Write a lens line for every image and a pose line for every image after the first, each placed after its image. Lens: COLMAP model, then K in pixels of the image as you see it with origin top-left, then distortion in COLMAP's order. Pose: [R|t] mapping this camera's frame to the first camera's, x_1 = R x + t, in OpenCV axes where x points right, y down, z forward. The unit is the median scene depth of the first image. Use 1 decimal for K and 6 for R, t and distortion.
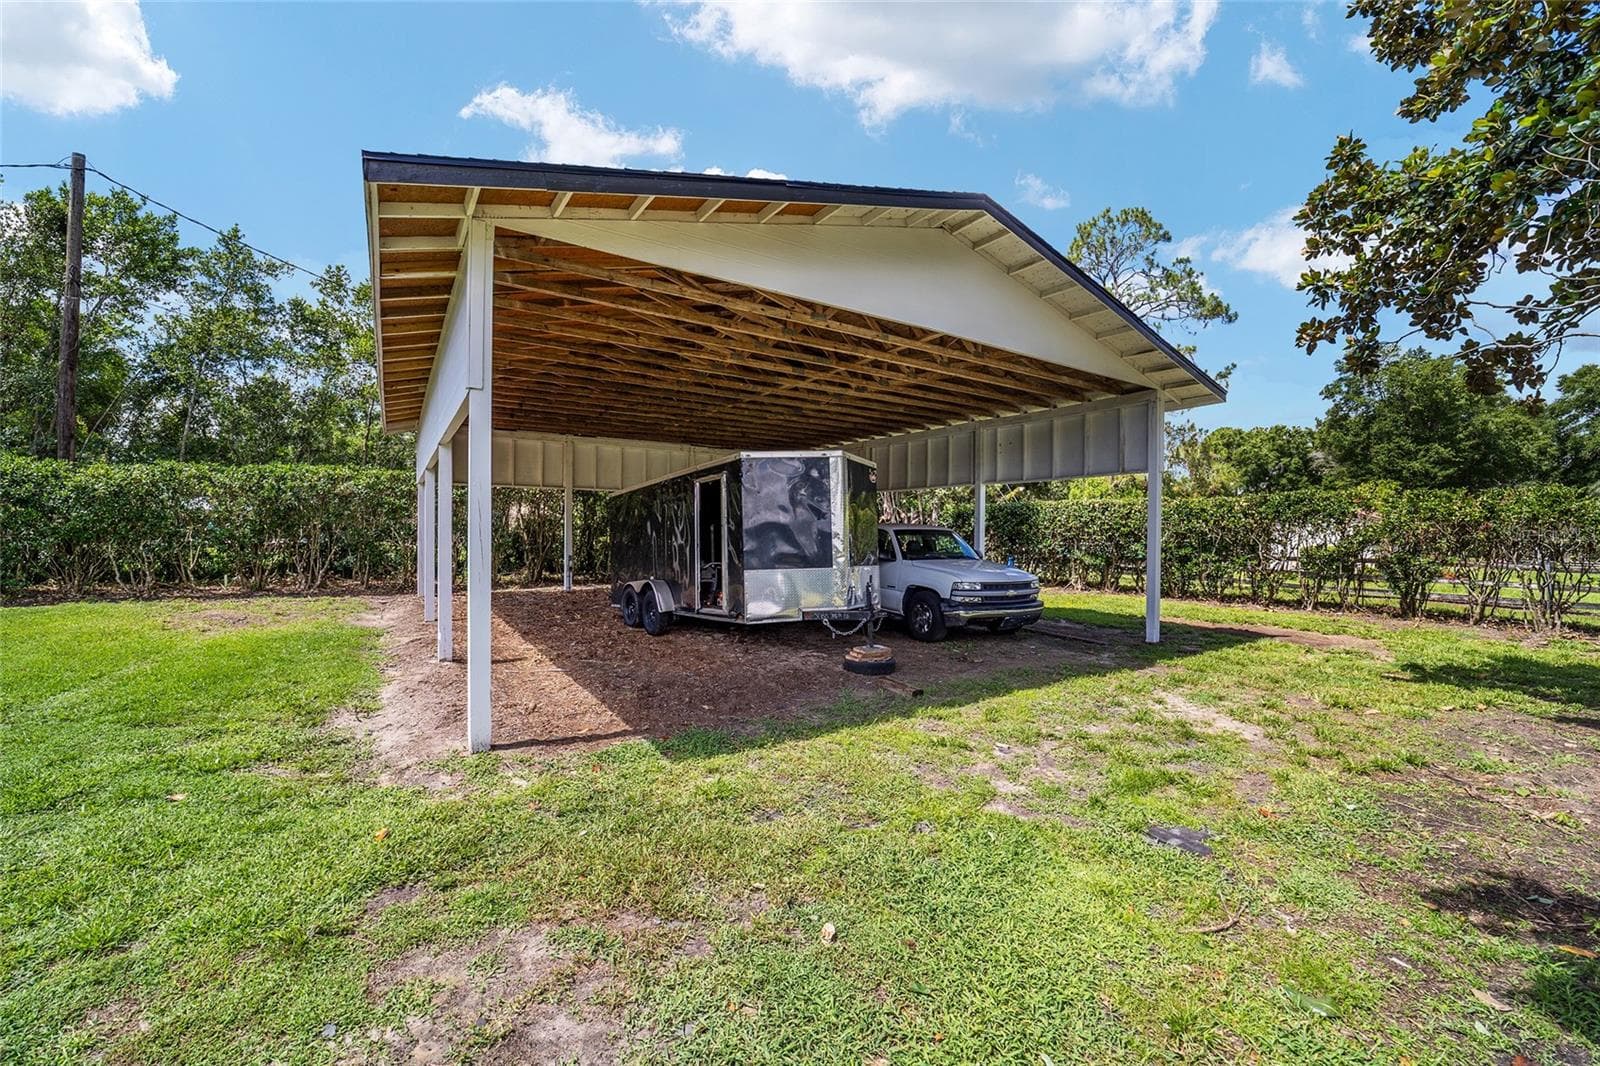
lens RADIAL K [[654.8, 0, 800.0], [0, 654.8, 533.0], [0, 0, 1]] dist [-0.051406, 0.009829]
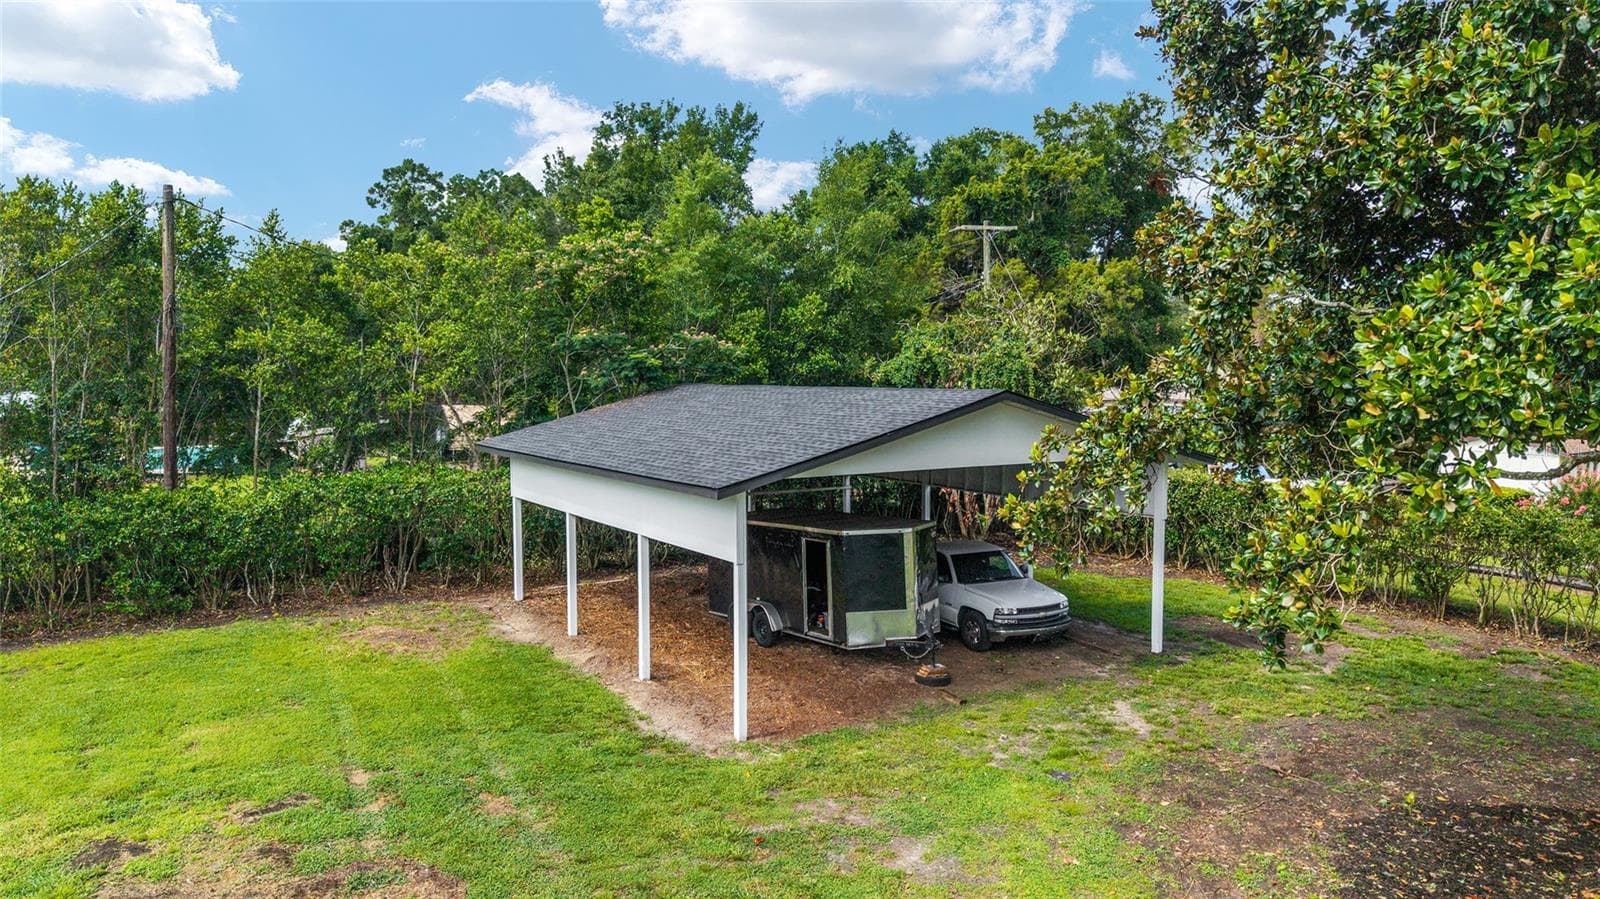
lens RADIAL K [[1077.6, 0, 800.0], [0, 1077.6, 449.5], [0, 0, 1]] dist [0.046028, -0.051126]
pose [[0.999953, -0.006972, -0.006712, -0.165067], [0.007454, 0.997180, 0.074676, -0.473000], [0.006172, -0.074722, 0.997185, -1.328819]]
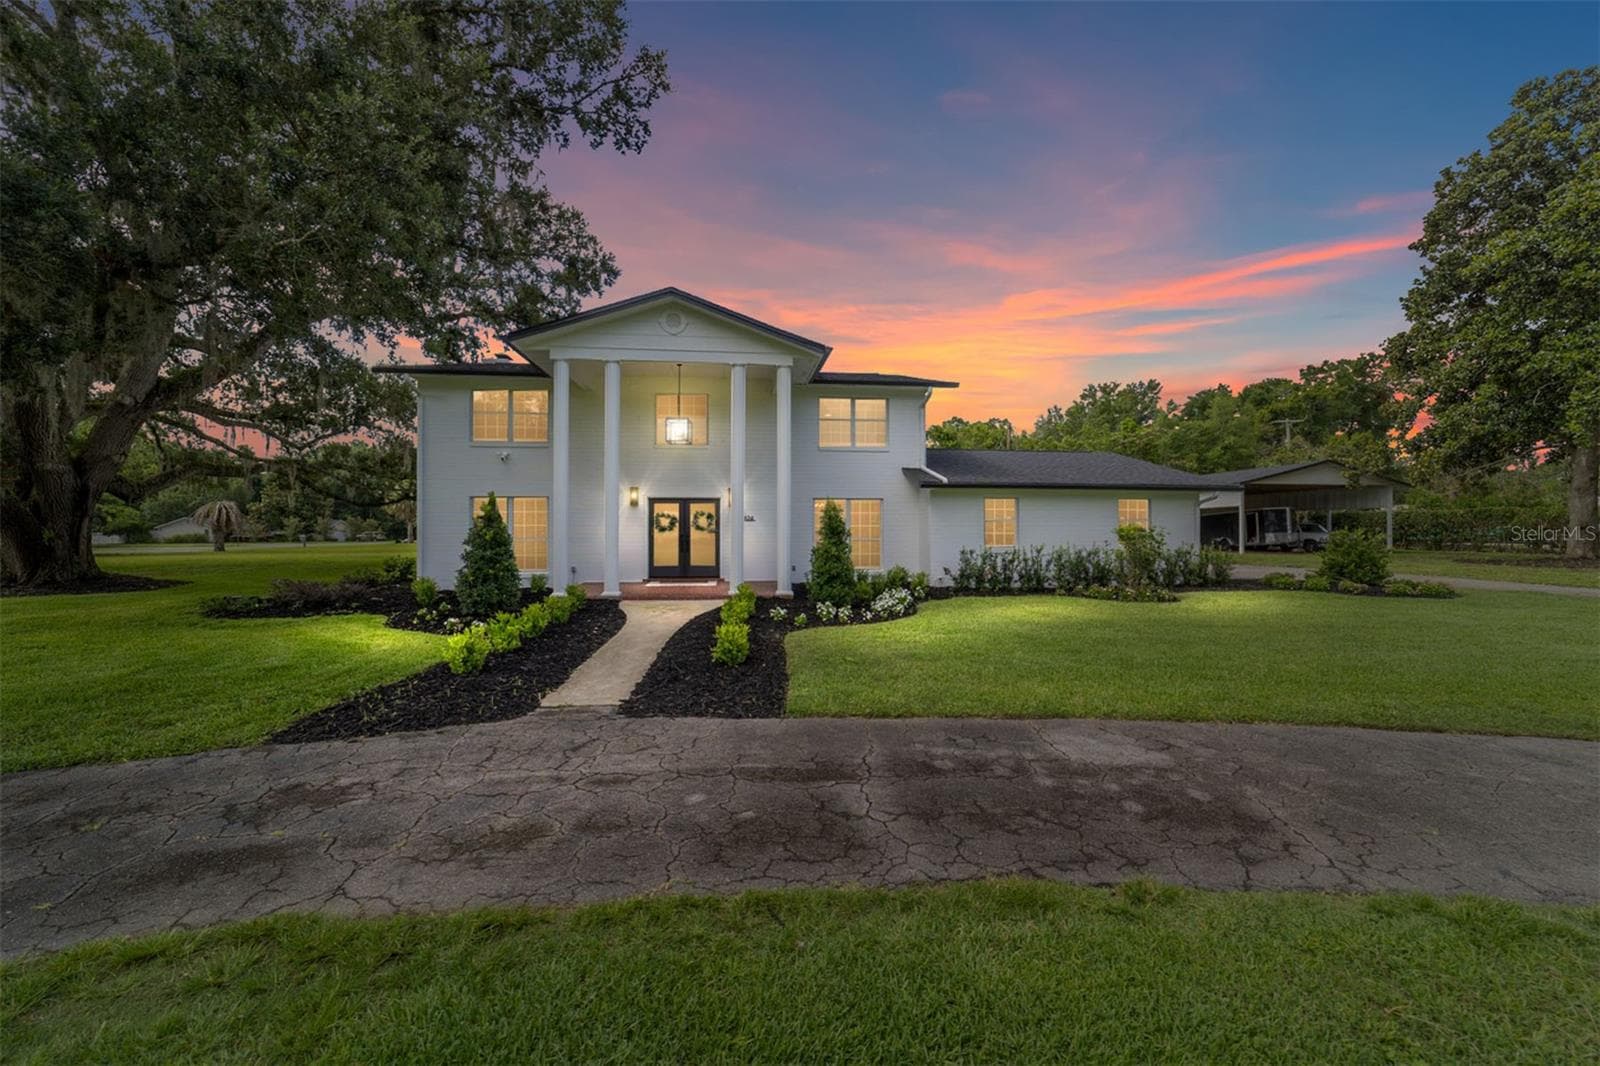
lens RADIAL K [[609.7, 0, 795.0], [0, 609.7, 531.0], [0, 0, 1]] dist [-0.020105, 0.009150]
pose [[0.896482, -0.007664, -0.443013, -1.166037], [0.006284, 0.999970, -0.004582, 0.040262], [0.443035, 0.001324, 0.896503, -4.305919]]
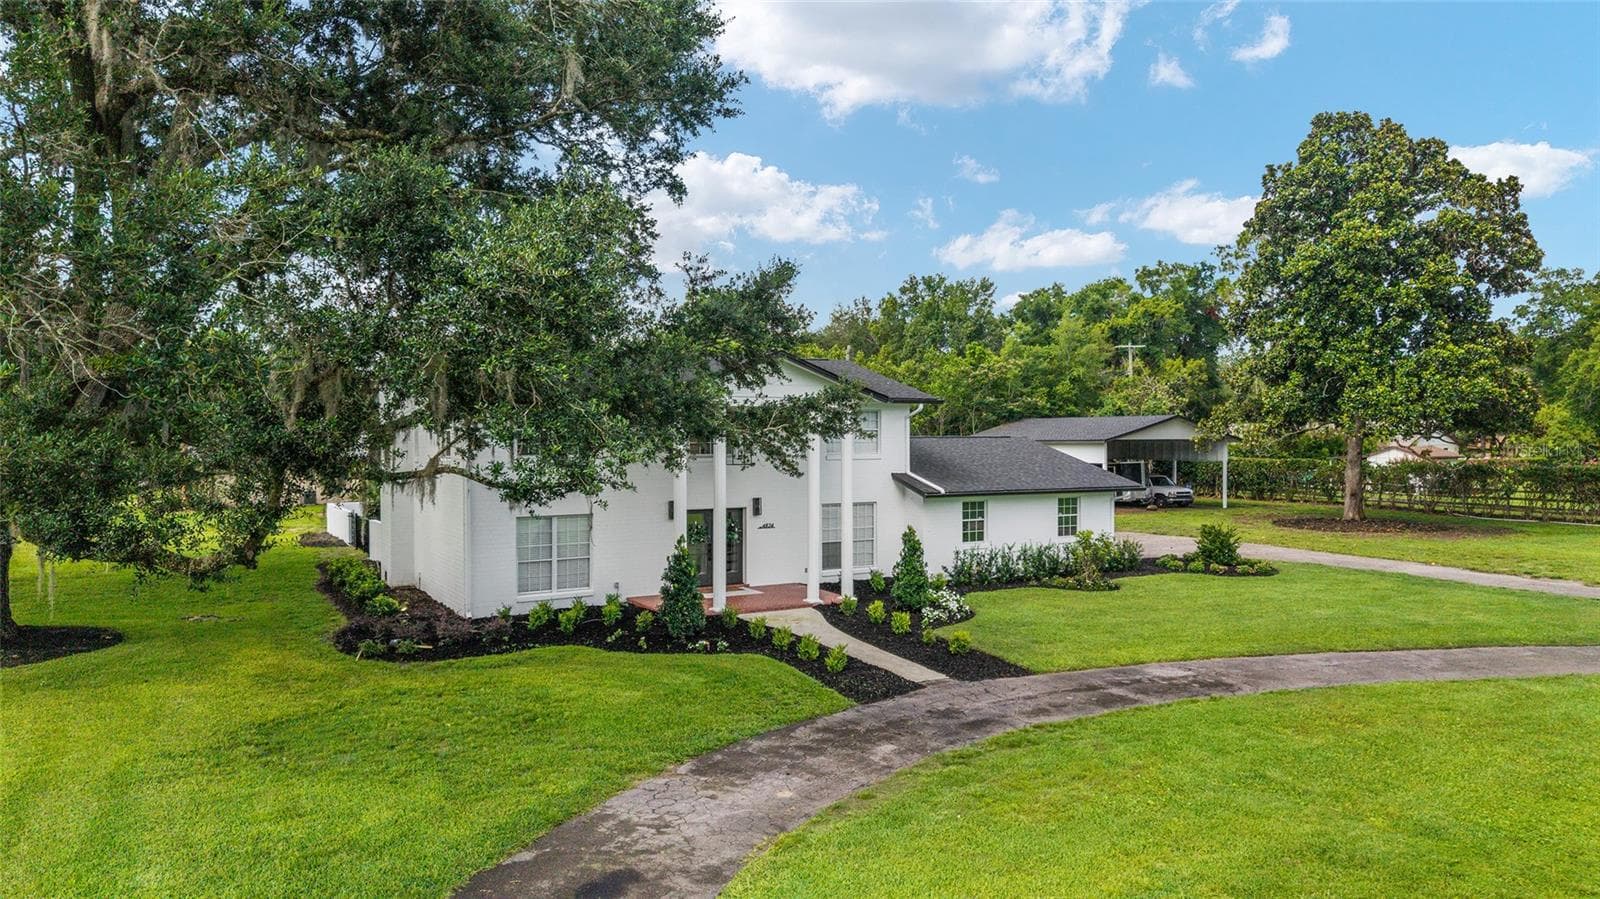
lens RADIAL K [[1077.6, 0, 800.0], [0, 1077.6, 449.5], [0, 0, 1]] dist [0.046028, -0.051126]
pose [[0.999152, -0.010123, -0.039905, -1.916219], [0.010592, 0.999877, 0.011572, -0.311056], [0.039783, -0.011985, 0.999136, -6.215844]]
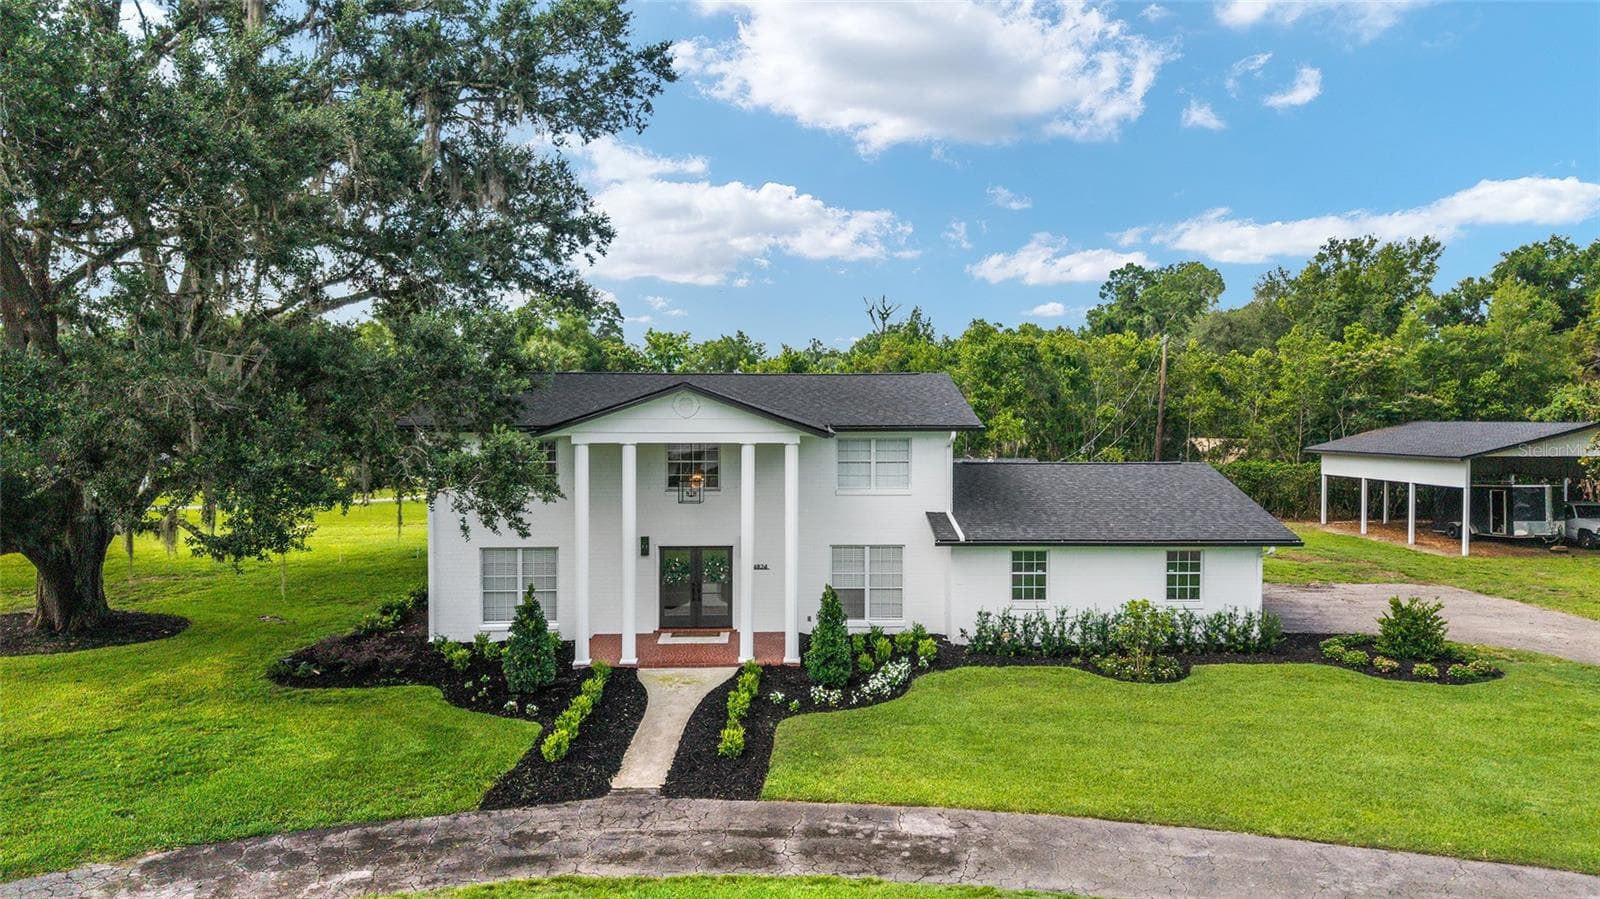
lens RADIAL K [[1073.6, 0, 792.6], [0, 1073.6, 448.5], [0, 0, 1]] dist [0.032165, -0.036955]
pose [[0.856966, 0.010560, -0.515264, -0.385667], [0.005518, 0.999545, 0.029662, -0.477619], [0.515343, -0.028263, 0.856518, -5.389804]]
